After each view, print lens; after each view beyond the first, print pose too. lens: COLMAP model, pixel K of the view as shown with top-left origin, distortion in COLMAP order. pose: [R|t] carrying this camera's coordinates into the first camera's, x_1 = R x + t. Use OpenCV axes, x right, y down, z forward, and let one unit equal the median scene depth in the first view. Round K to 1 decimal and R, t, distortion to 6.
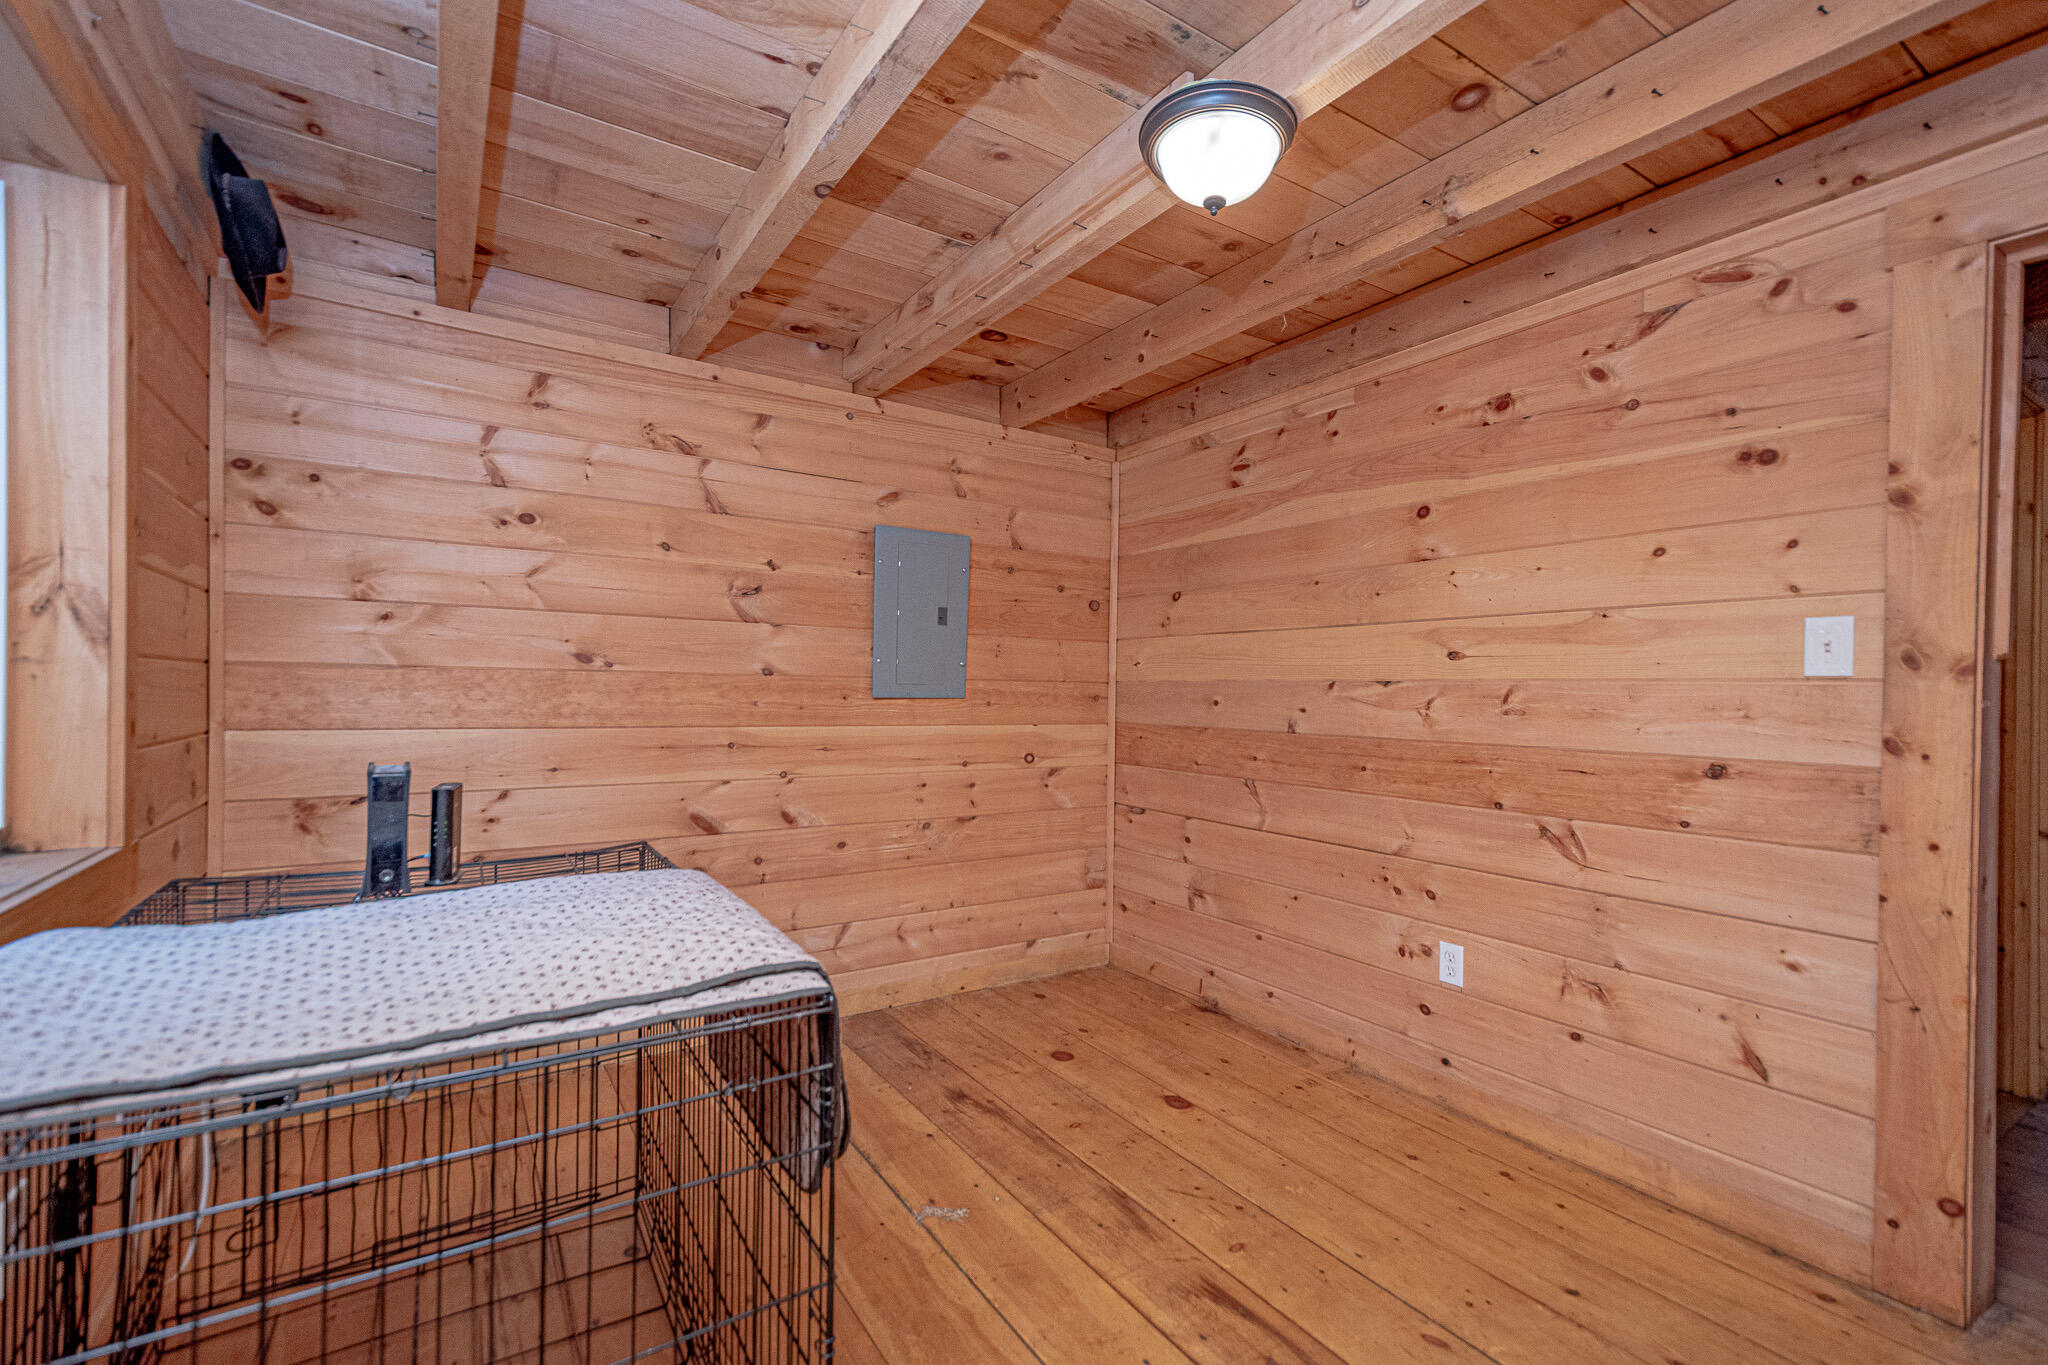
lens RADIAL K [[892.8, 0, 1034.2], [0, 892.8, 691.4], [0, 0, 1]] dist [0.023999, -0.009061]
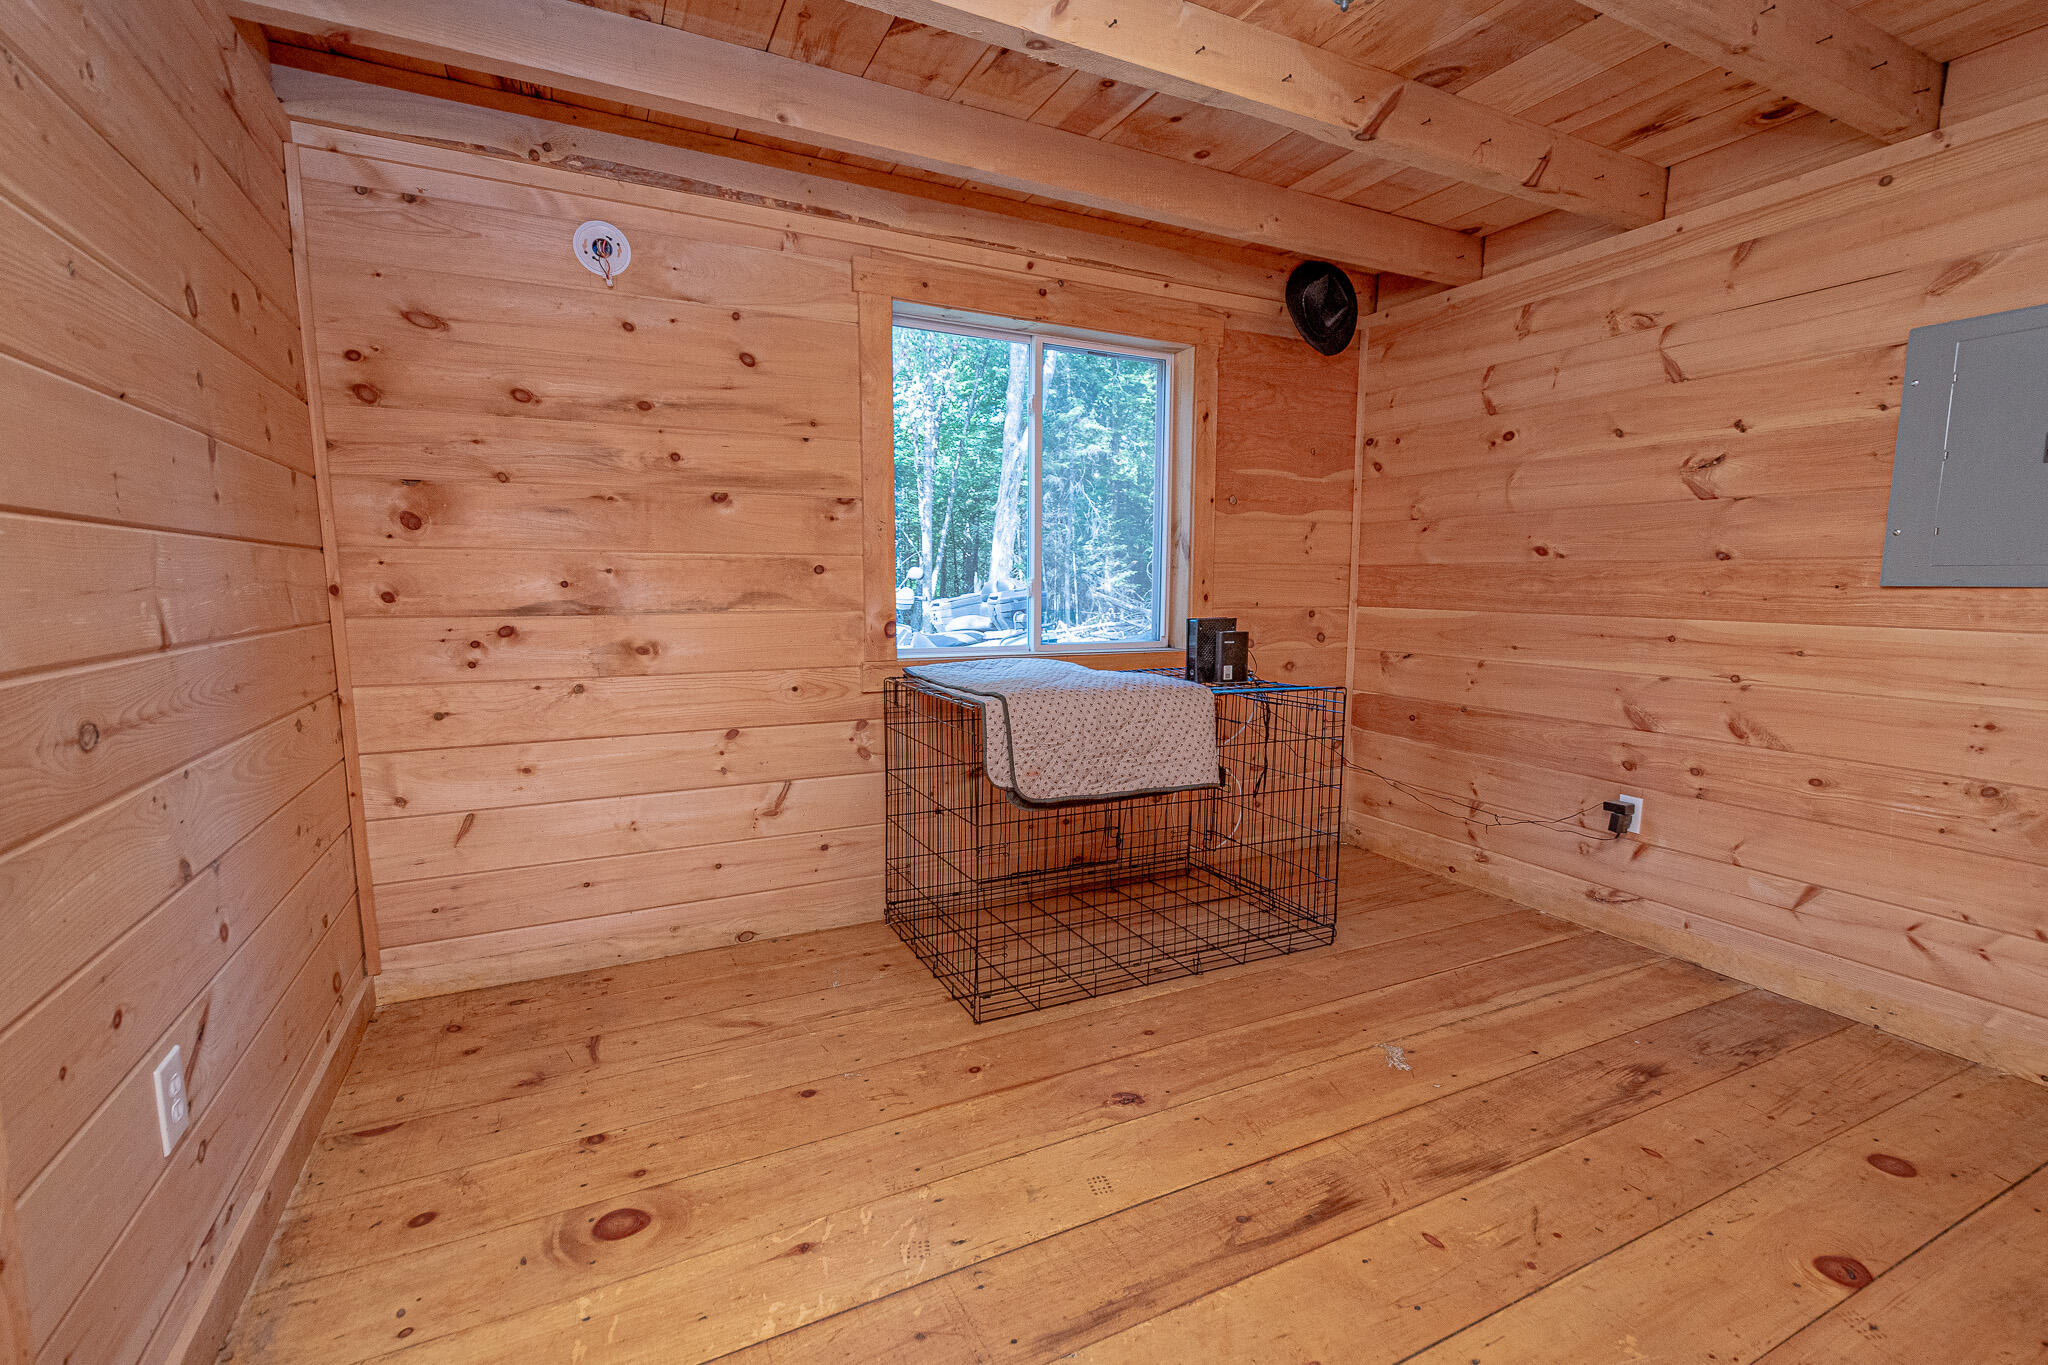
lens RADIAL K [[892.8, 0, 1034.2], [0, 892.8, 691.4], [0, 0, 1]] dist [0.023999, -0.009061]
pose [[-0.109116, 0.105942, -0.988367, 0.677433], [-0.010840, 0.994118, 0.107755, 0.022339], [0.993970, 0.022472, -0.107326, 0.472306]]
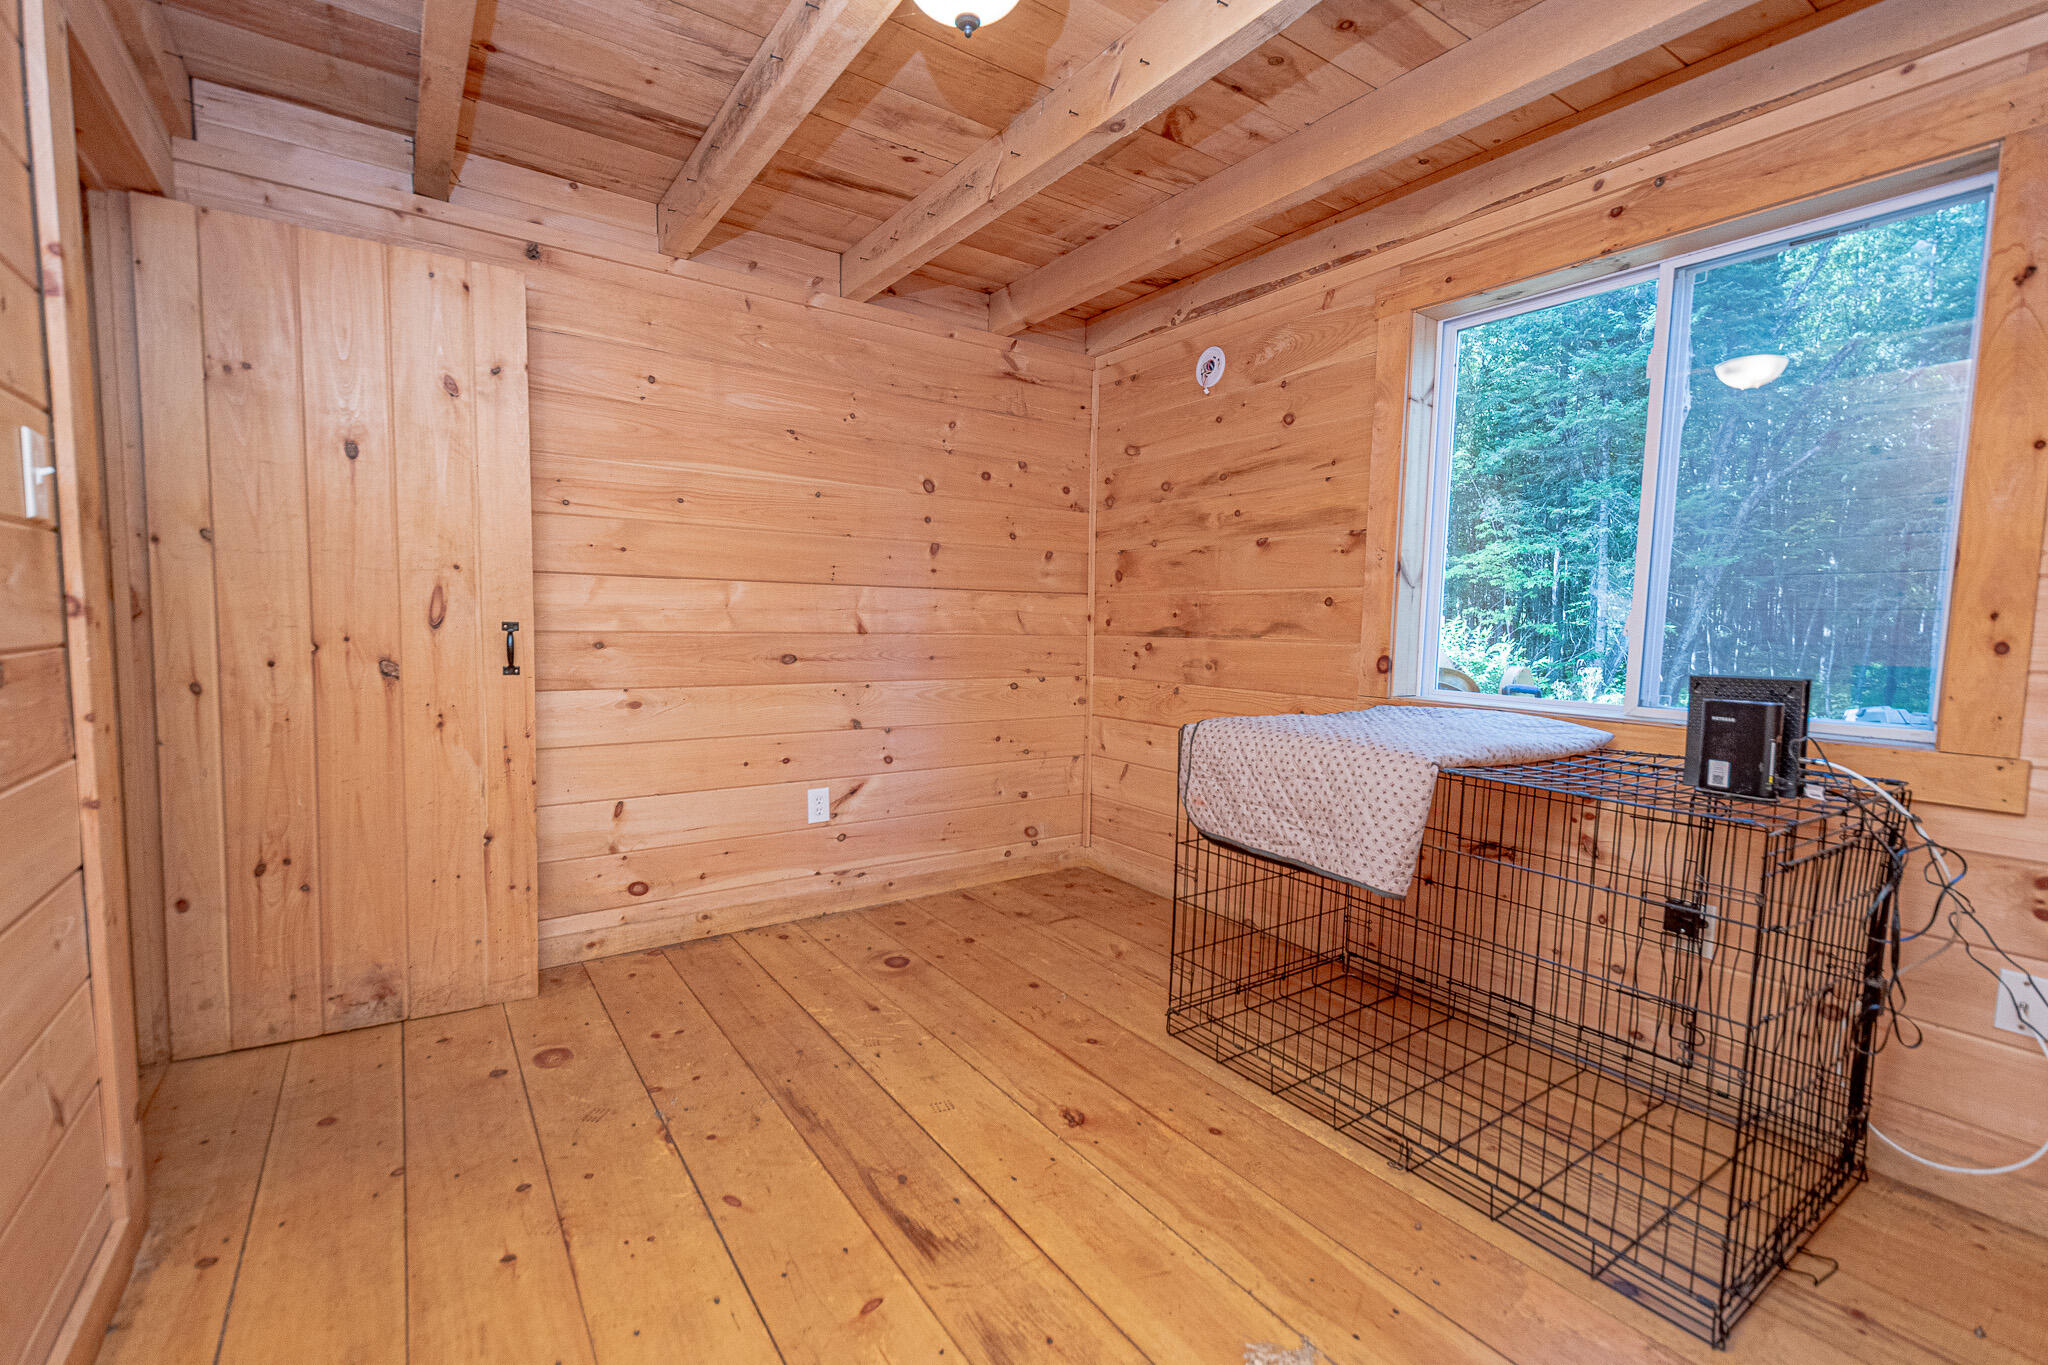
lens RADIAL K [[892.8, 0, 1034.2], [0, 892.8, 691.4], [0, 0, 1]] dist [0.023999, -0.009061]
pose [[-0.998750, -0.028748, -0.040883, 0.088609], [-0.032376, 0.995321, 0.091037, 0.016384], [0.038075, 0.092247, -0.995008, 1.134619]]
